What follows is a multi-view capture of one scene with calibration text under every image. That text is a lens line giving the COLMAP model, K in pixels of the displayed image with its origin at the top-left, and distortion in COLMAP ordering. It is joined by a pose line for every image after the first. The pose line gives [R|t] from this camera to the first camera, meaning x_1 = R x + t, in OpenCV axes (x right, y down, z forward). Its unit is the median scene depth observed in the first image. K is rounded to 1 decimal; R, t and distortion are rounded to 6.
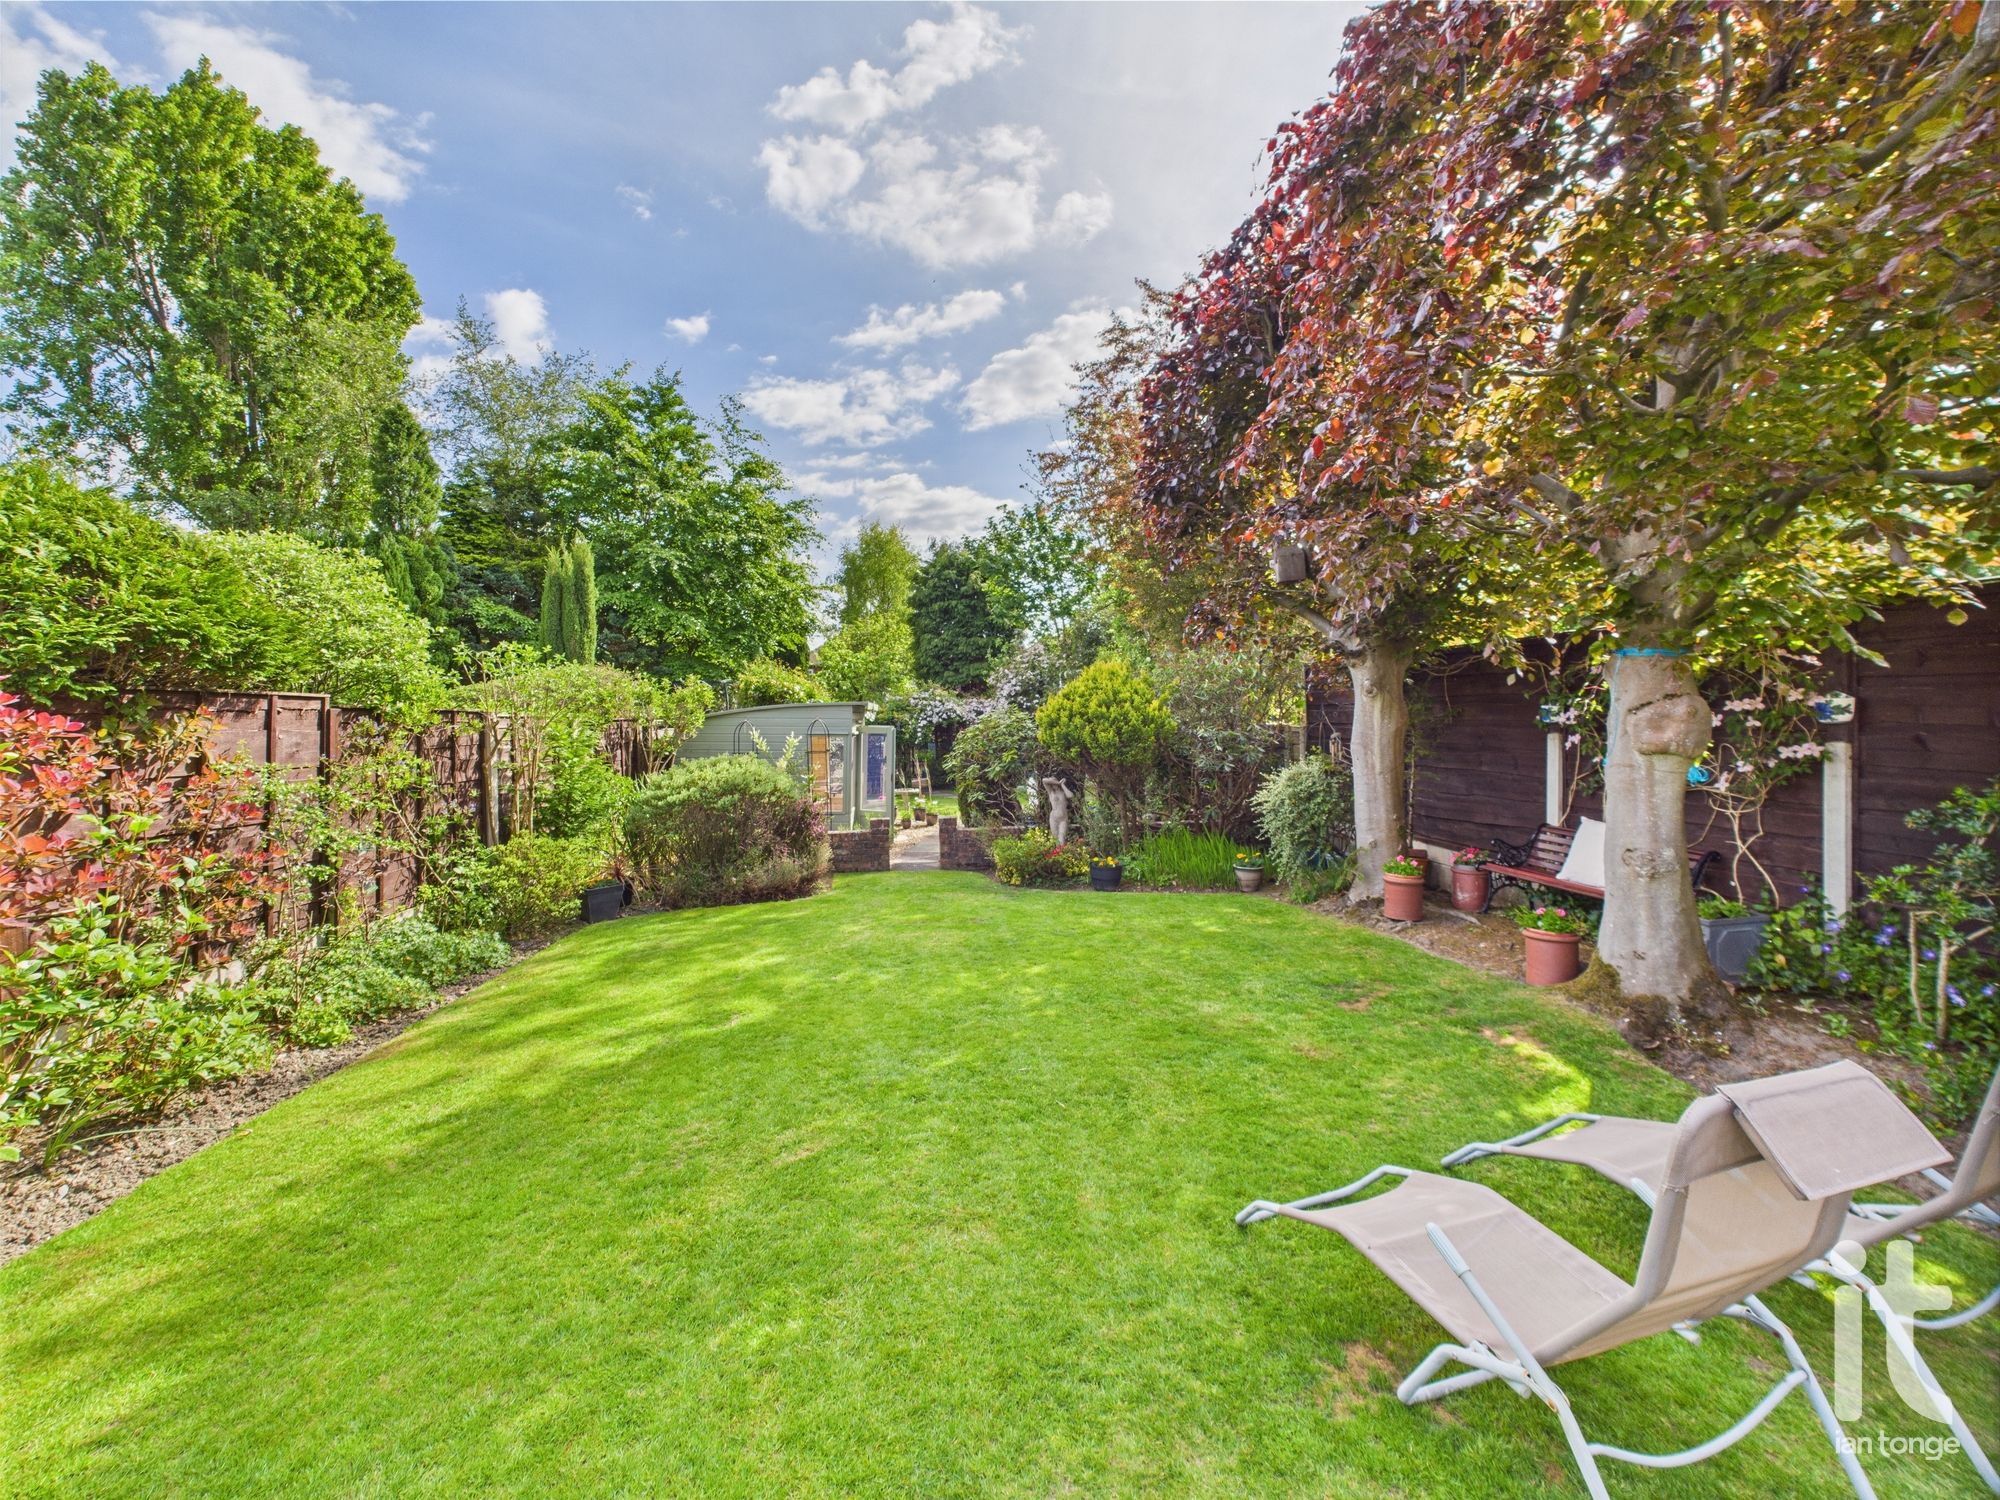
lens RADIAL K [[805.8, 0, 999.1], [0, 805.8, 722.1], [0, 0, 1]] dist [0.002378, -0.000252]
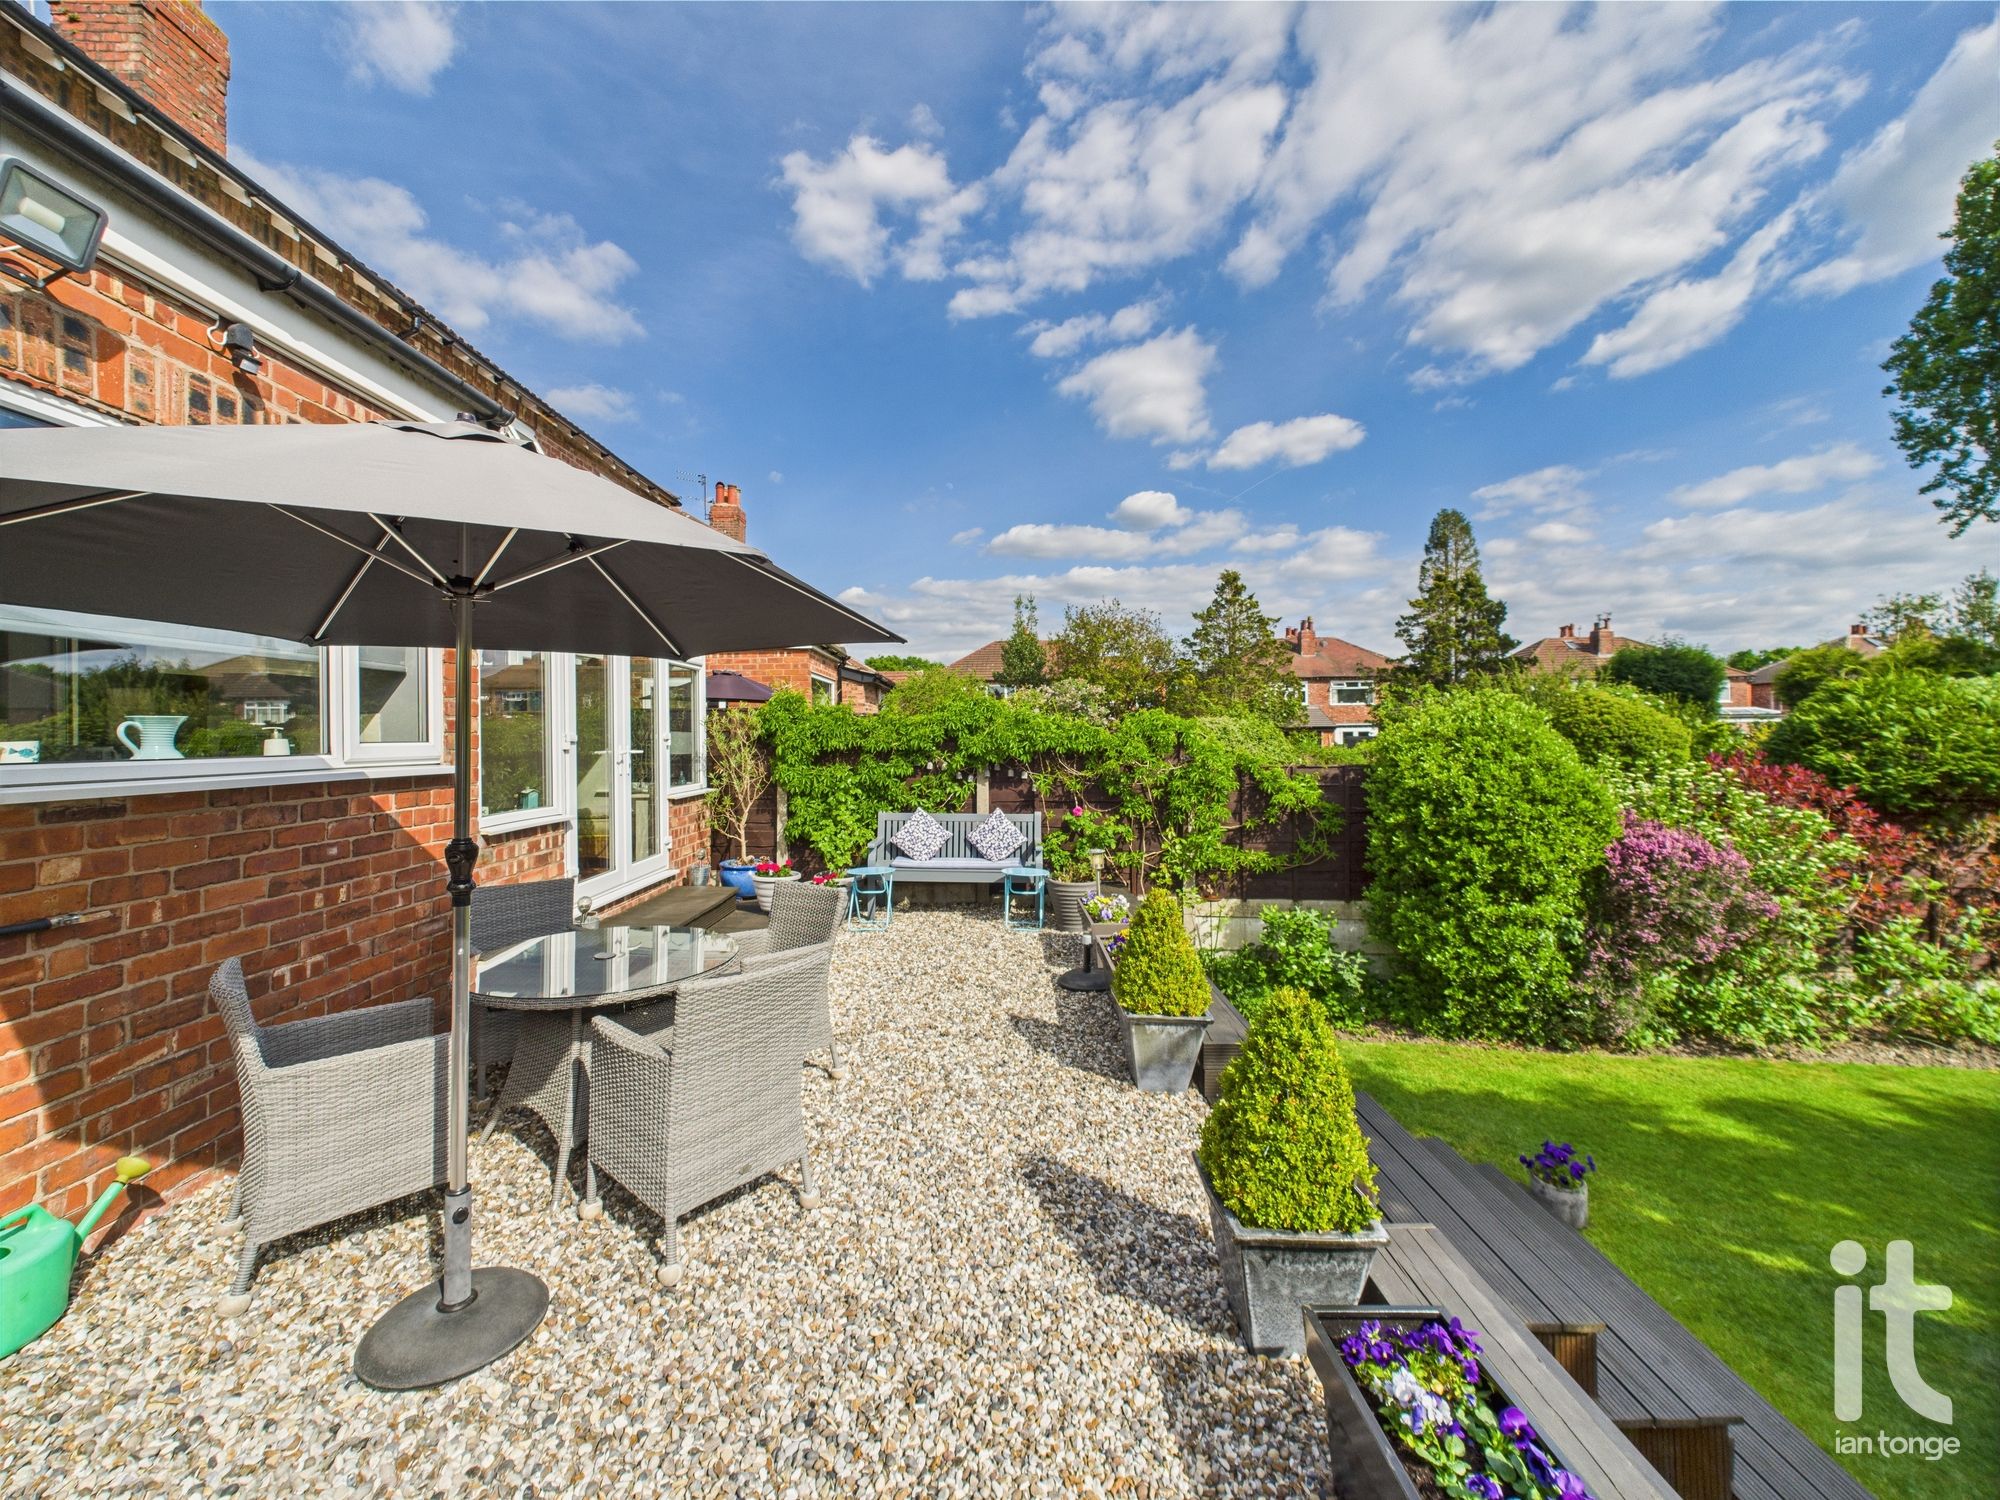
lens RADIAL K [[805.8, 0, 999.7], [0, 805.8, 732.1], [0, 0, 1]] dist [0.002378, -0.000252]
pose [[-0.182689, 0.018051, -0.983005, 0.389055], [0.002559, 0.999837, 0.017885, -0.088241], [0.983167, 0.000752, -0.182705, -0.265599]]
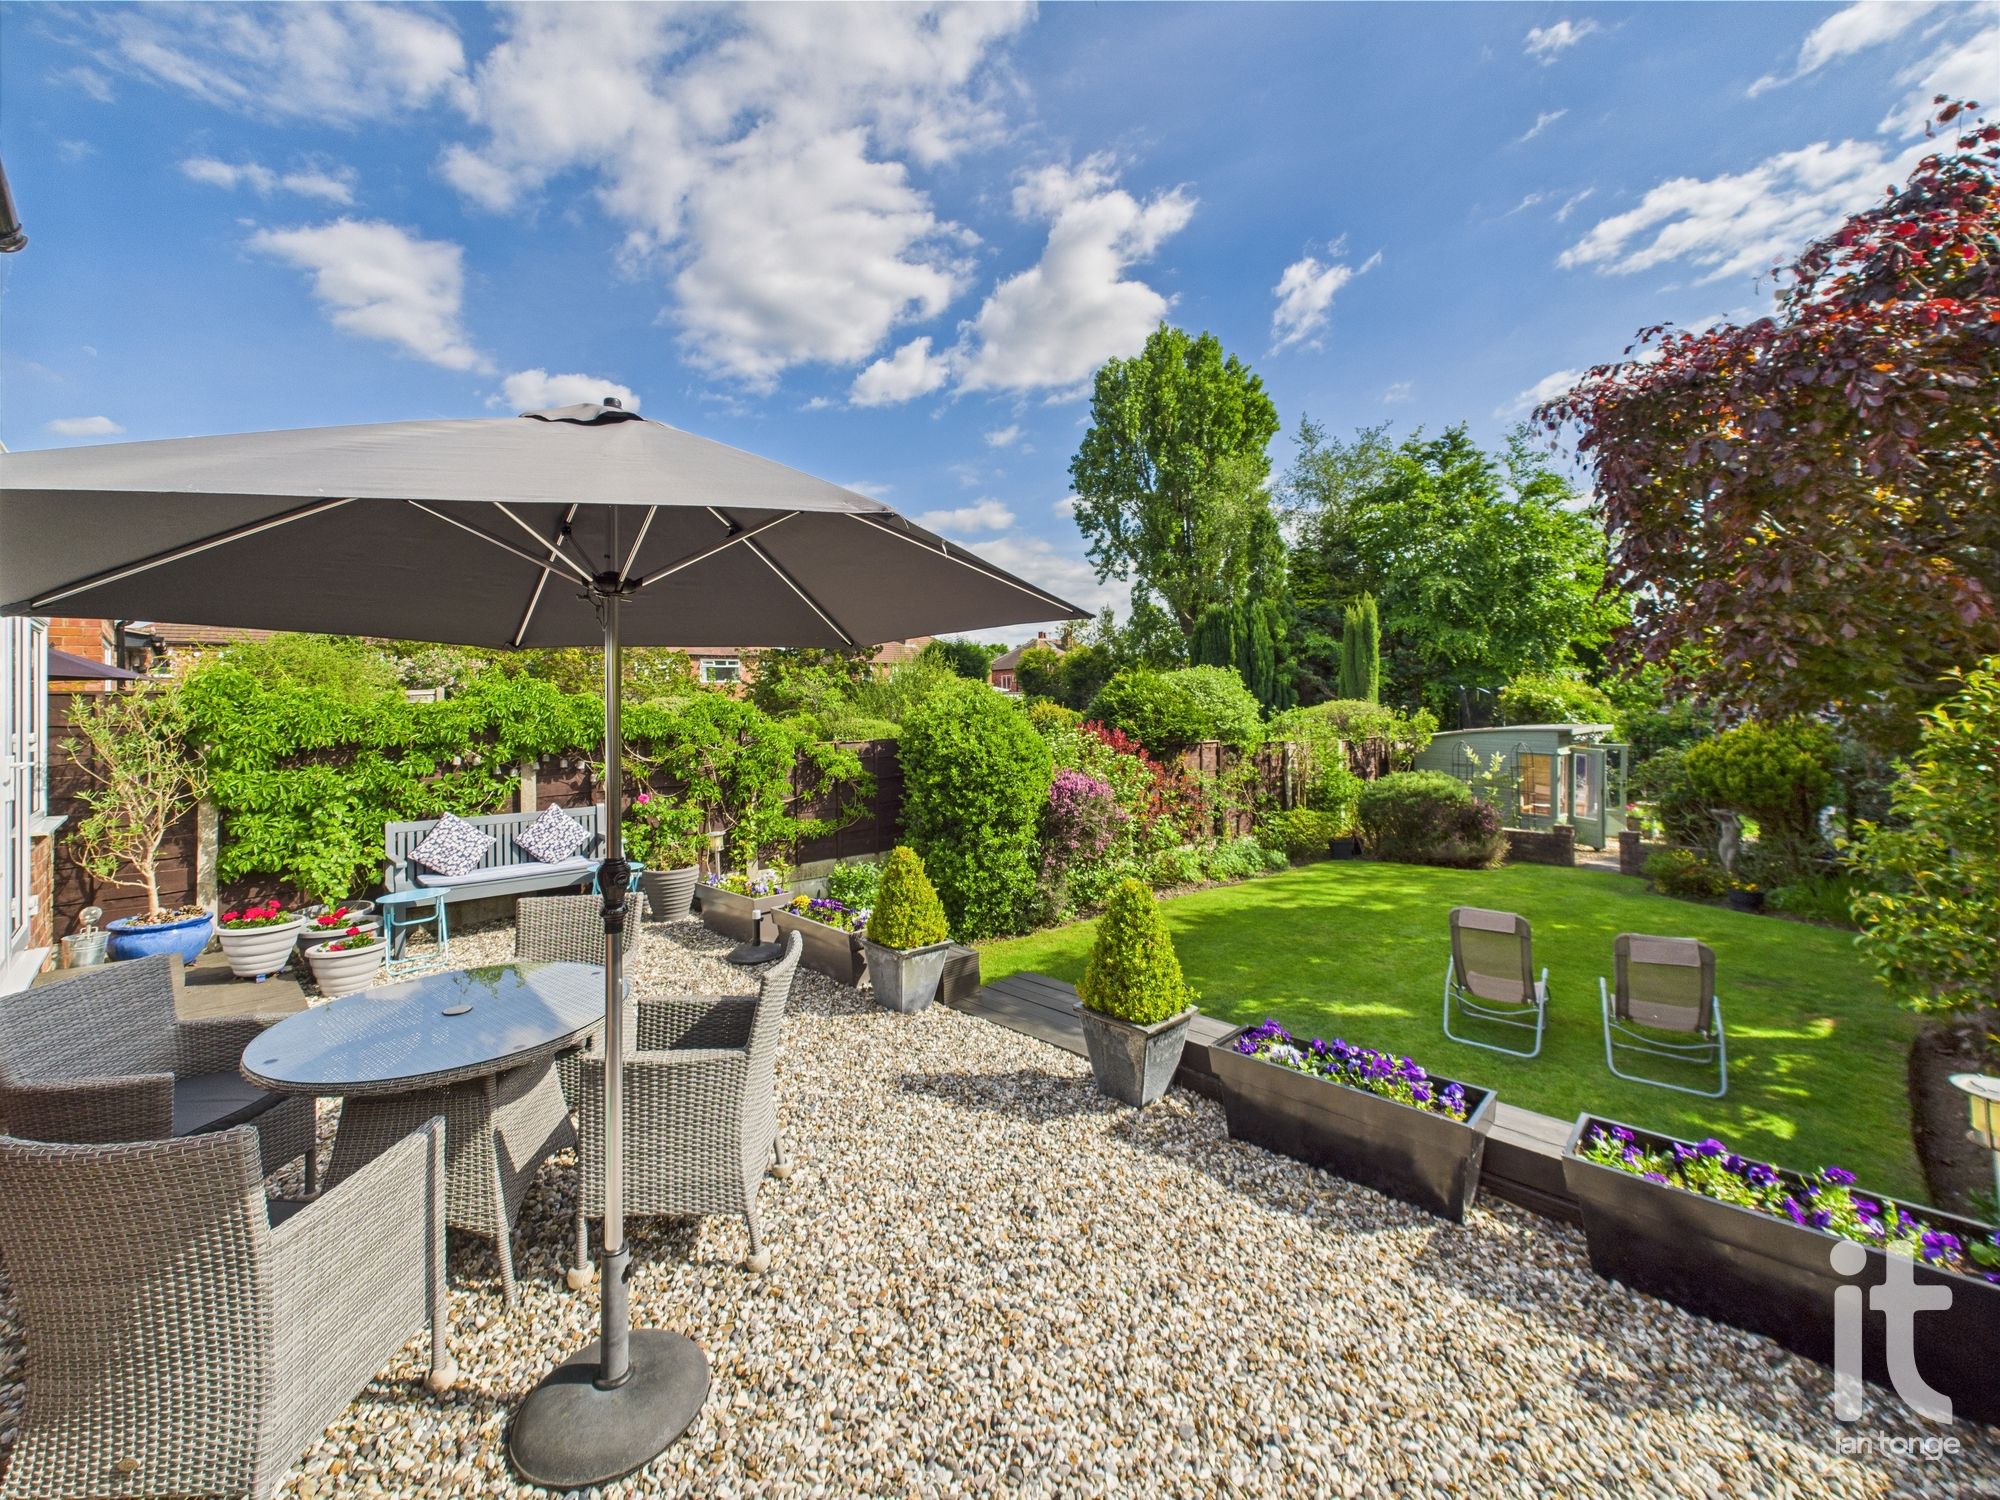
lens RADIAL K [[805.8, 0, 997.8], [0, 805.8, 686.0], [0, 0, 1]] dist [0.002378, -0.000252]
pose [[0.561601, -0.007088, -0.827378, 0.419647], [0.001923, 0.999972, -0.007261, -0.096781], [0.827406, 0.002487, 0.561599, -0.478320]]
